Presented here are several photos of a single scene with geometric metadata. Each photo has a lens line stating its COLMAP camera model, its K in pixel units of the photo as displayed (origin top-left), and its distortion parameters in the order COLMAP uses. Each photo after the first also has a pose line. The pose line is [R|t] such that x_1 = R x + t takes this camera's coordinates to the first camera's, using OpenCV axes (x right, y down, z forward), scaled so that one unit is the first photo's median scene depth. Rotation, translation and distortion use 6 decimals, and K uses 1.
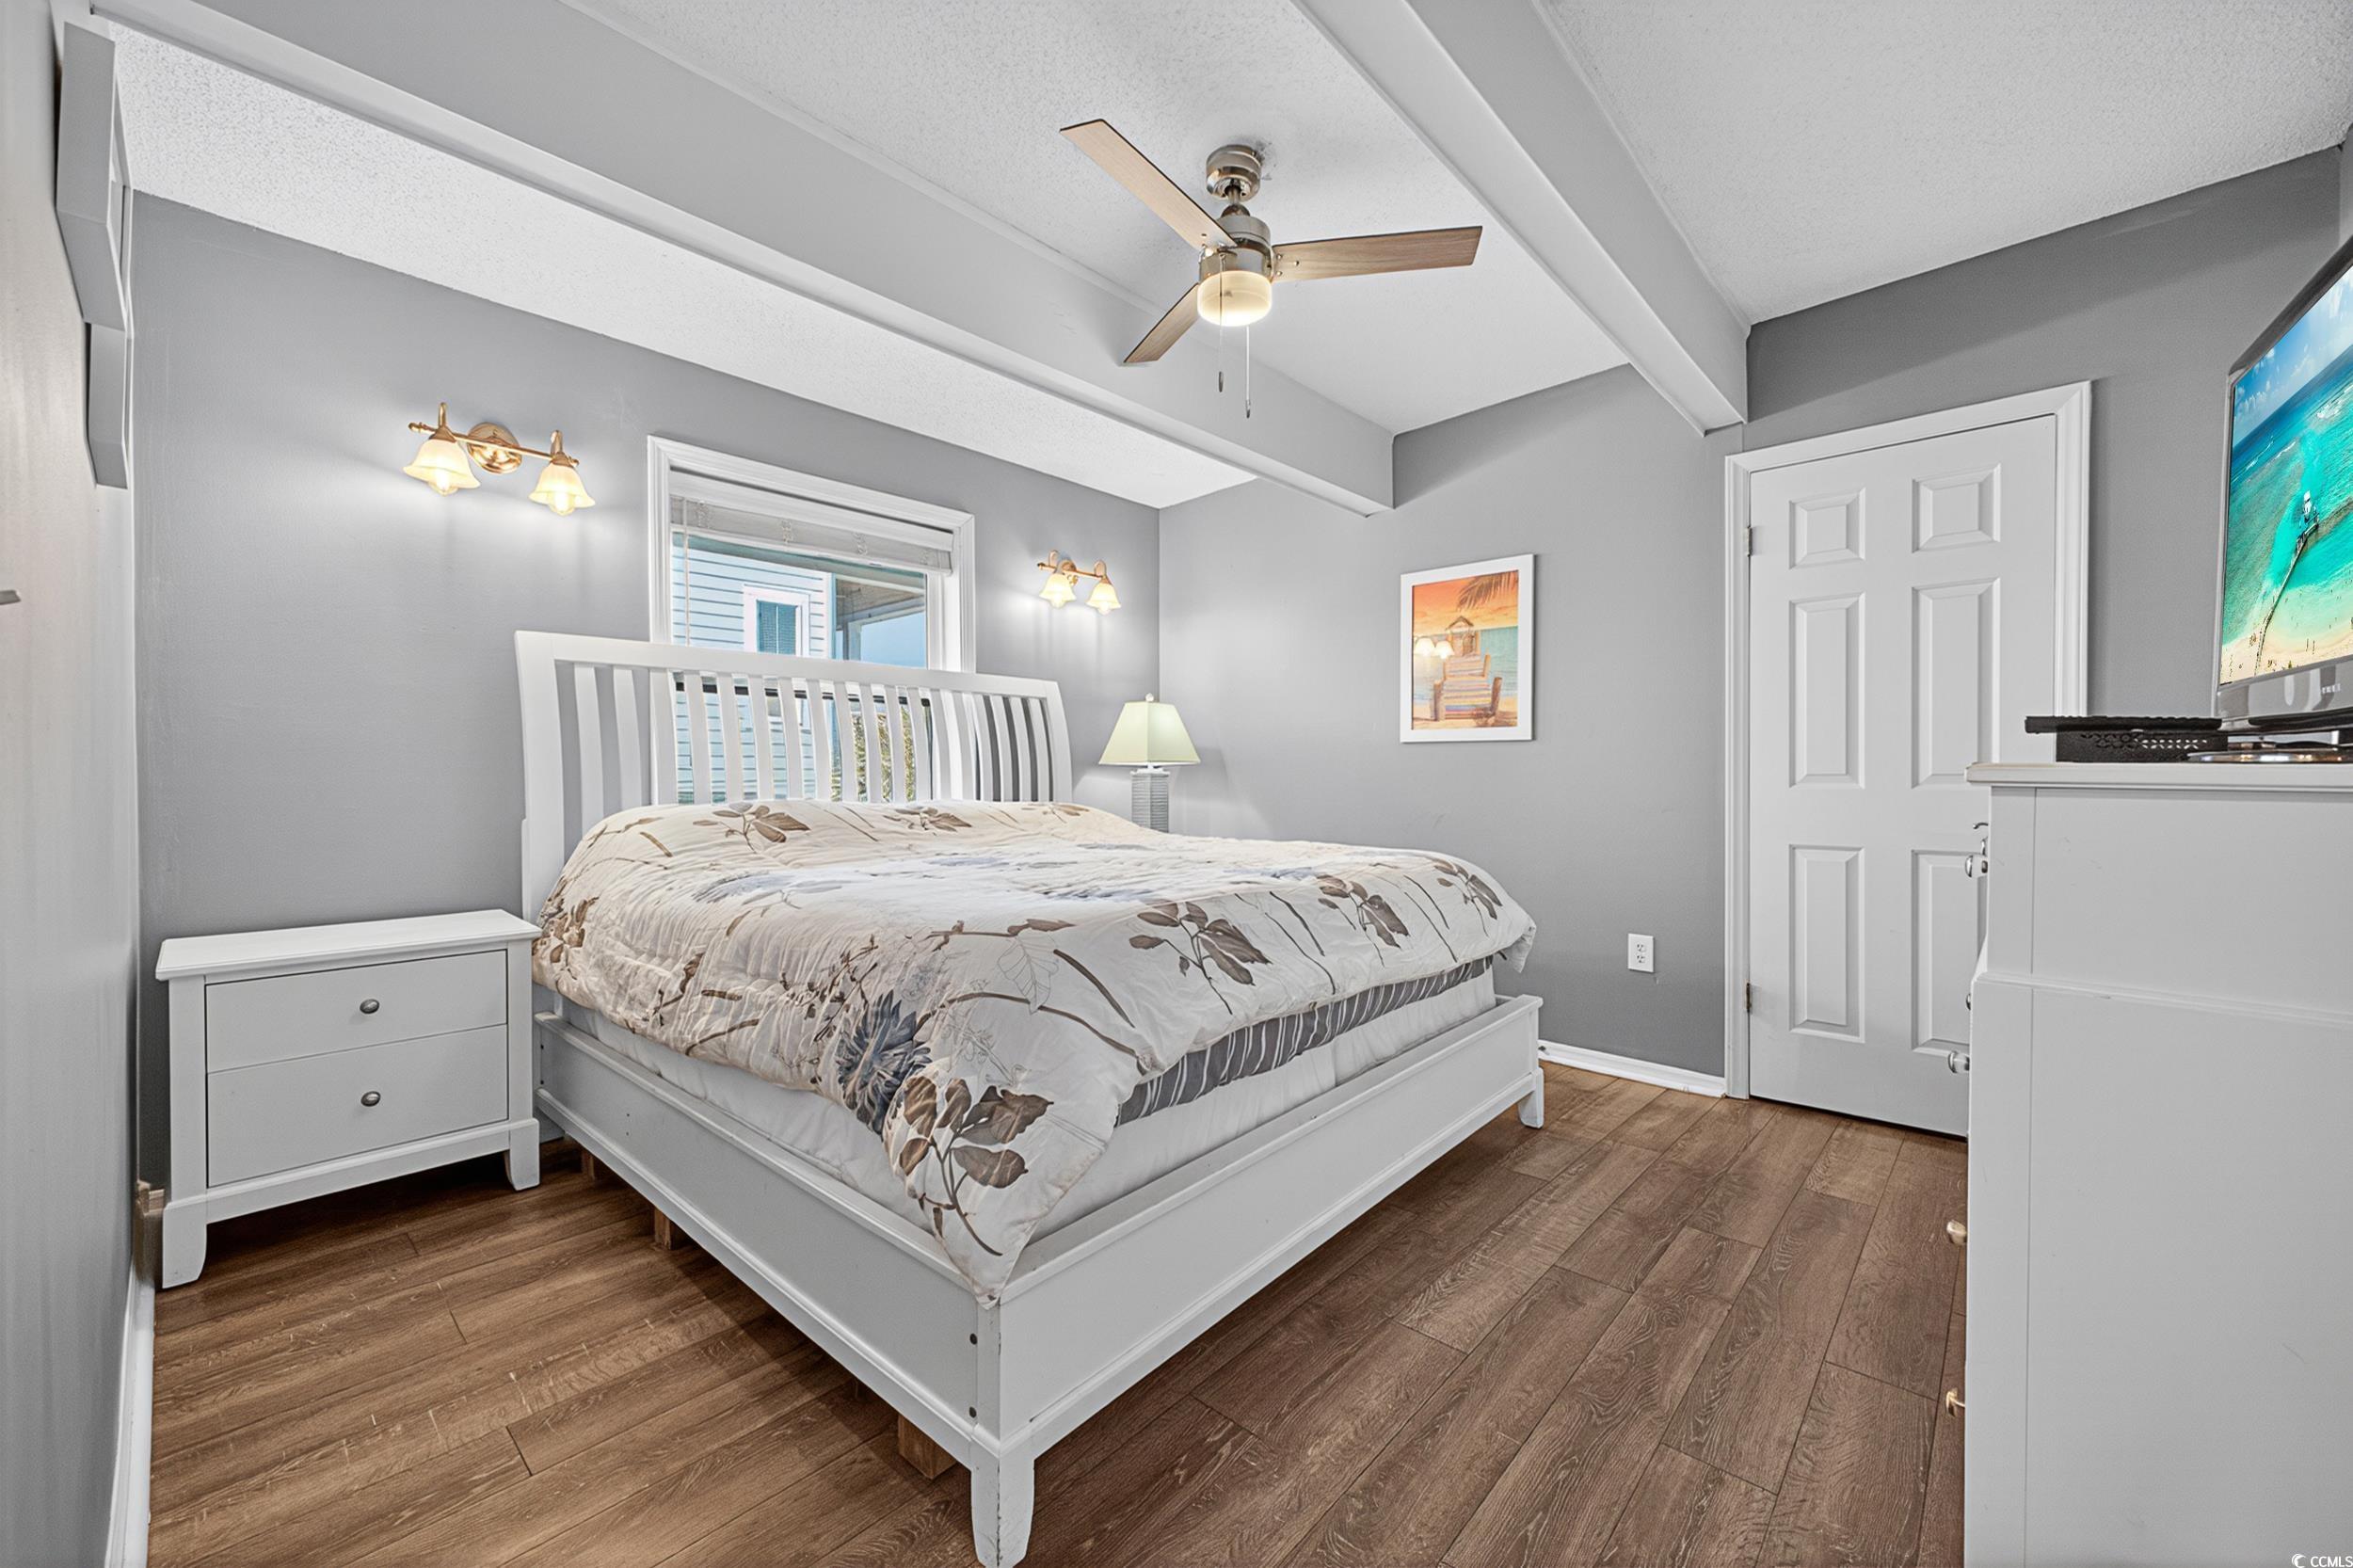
lens RADIAL K [[915.6, 0, 1185.5], [0, 915.6, 781.2], [0, 0, 1]] dist [0.003097, -0.001000]
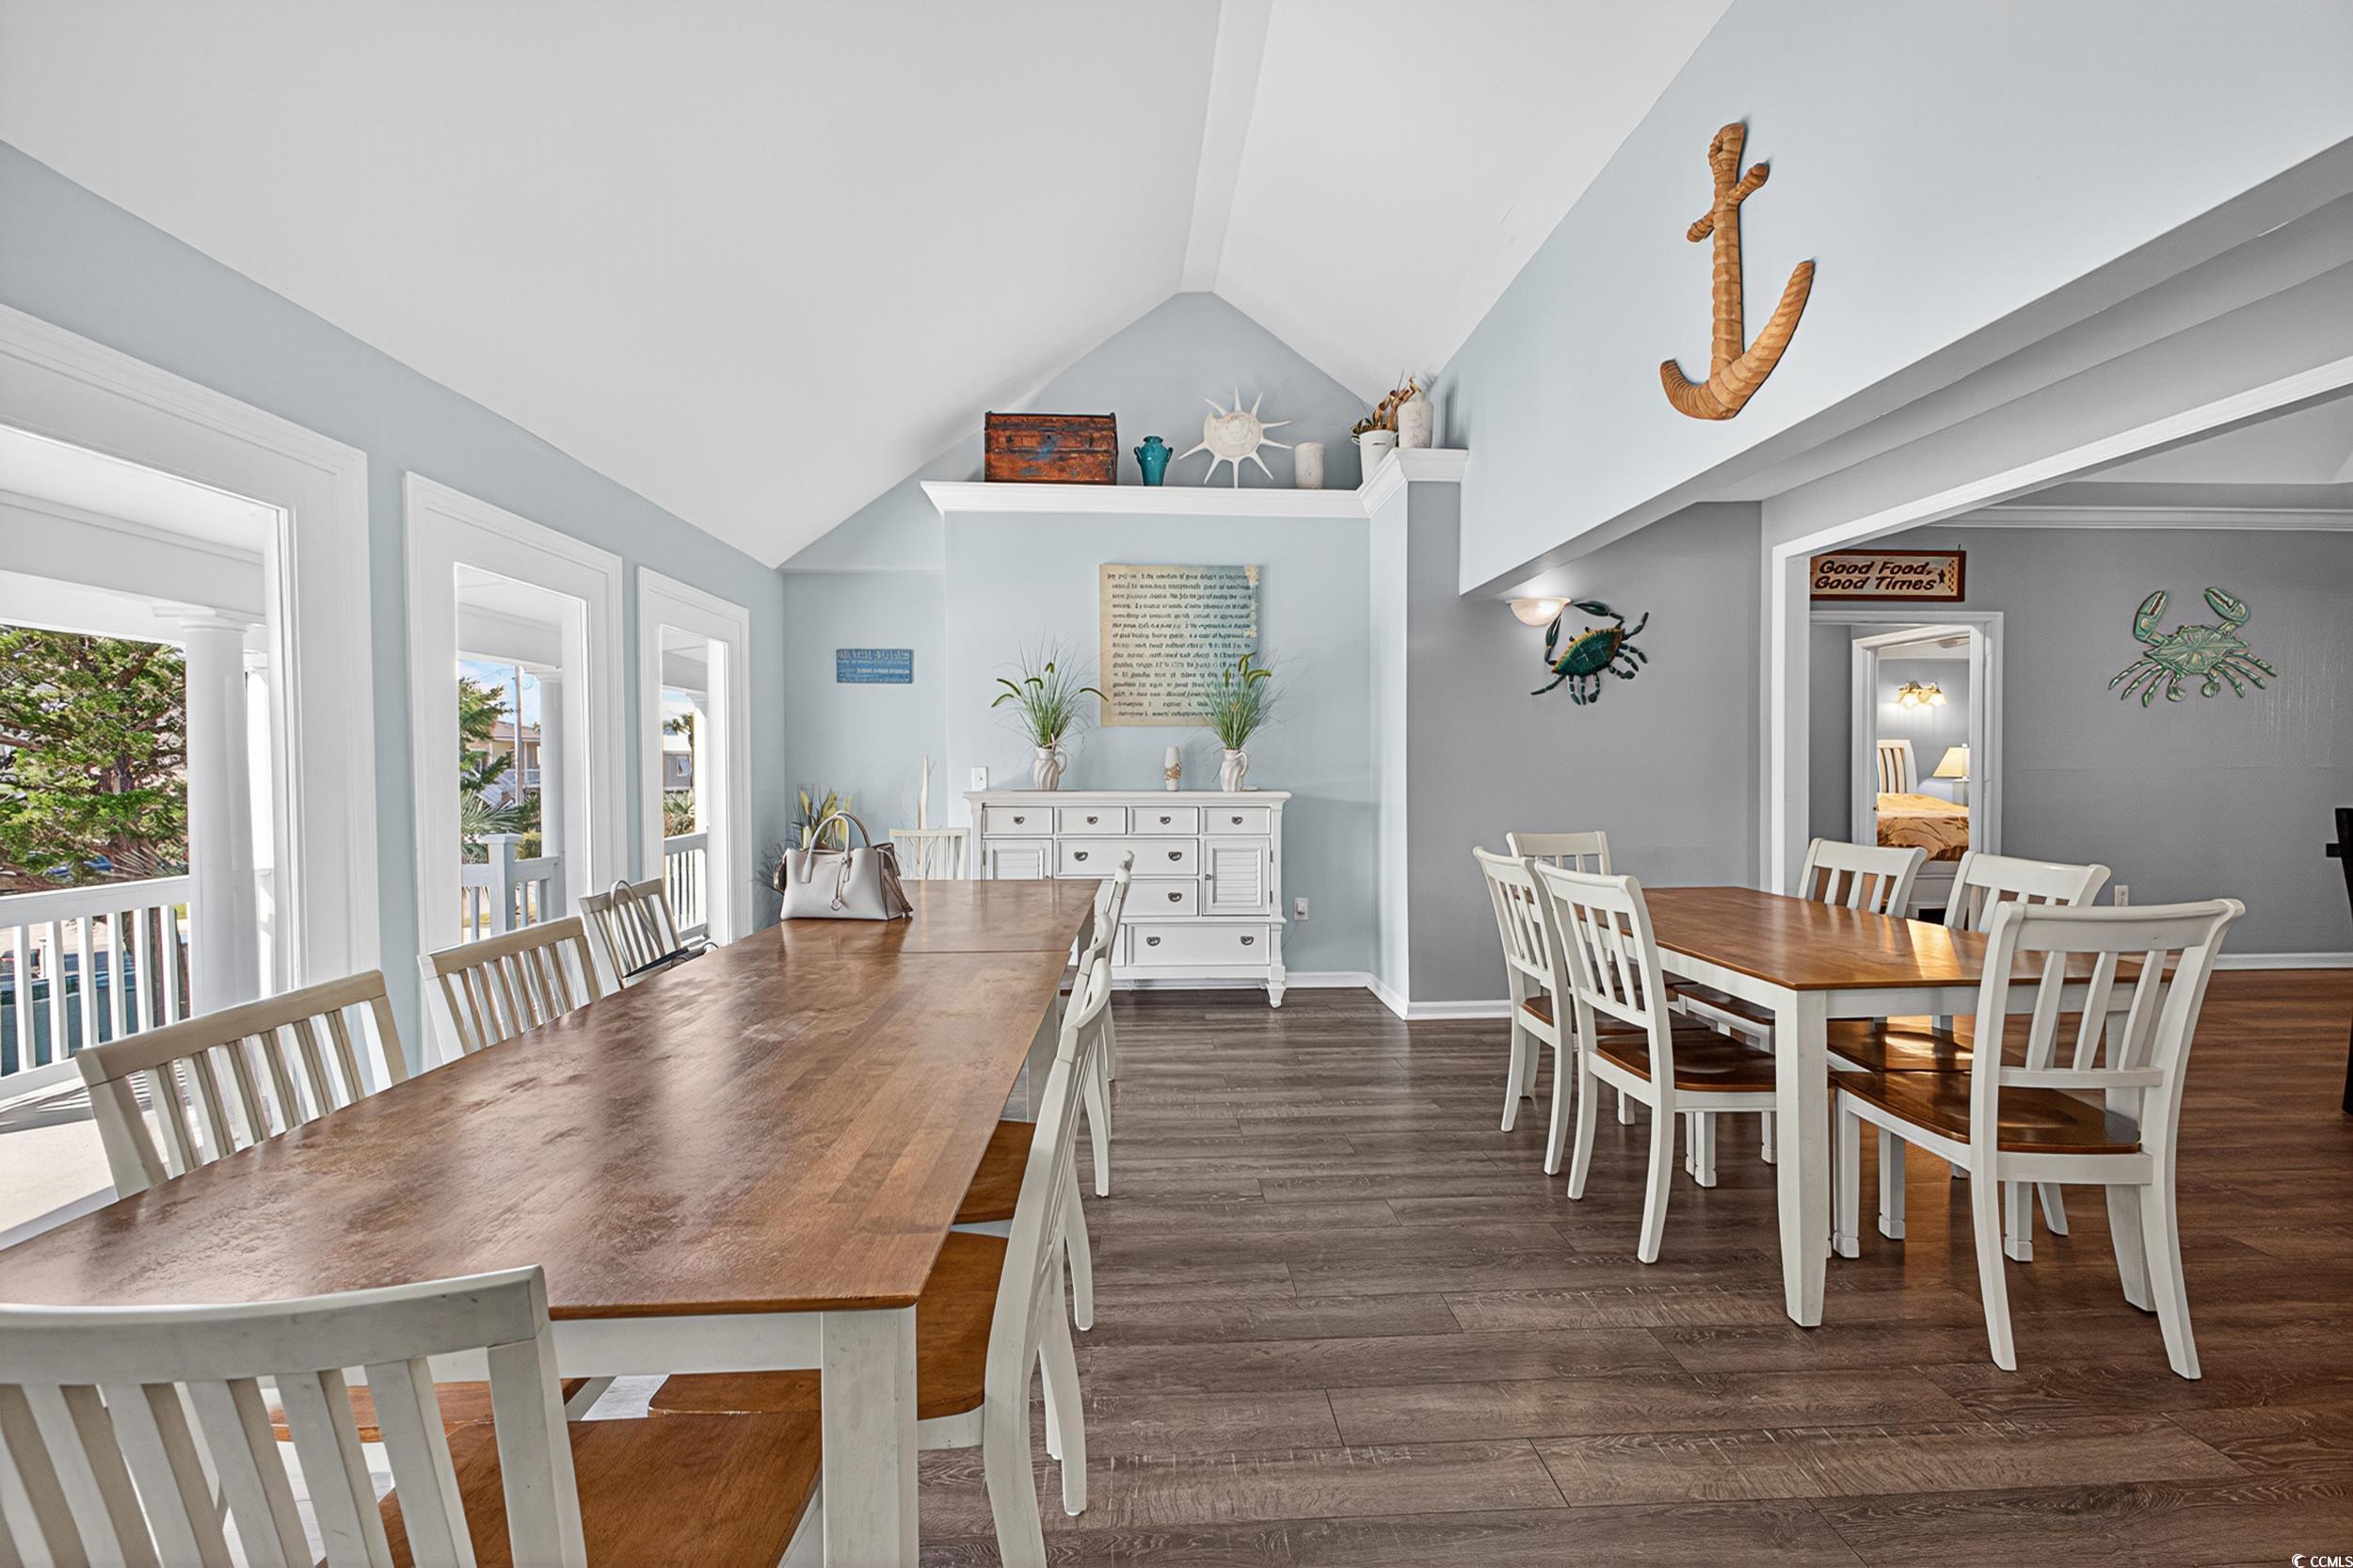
lens RADIAL K [[915.6, 0, 1173.1], [0, 915.6, 780.1], [0, 0, 1]] dist [0.003097, -0.001000]
pose [[0.708601, 0.012535, -0.705498, 0.163384], [-0.002652, 0.999882, 0.015102, -0.039781], [0.705604, -0.008830, 0.708551, -1.827084]]
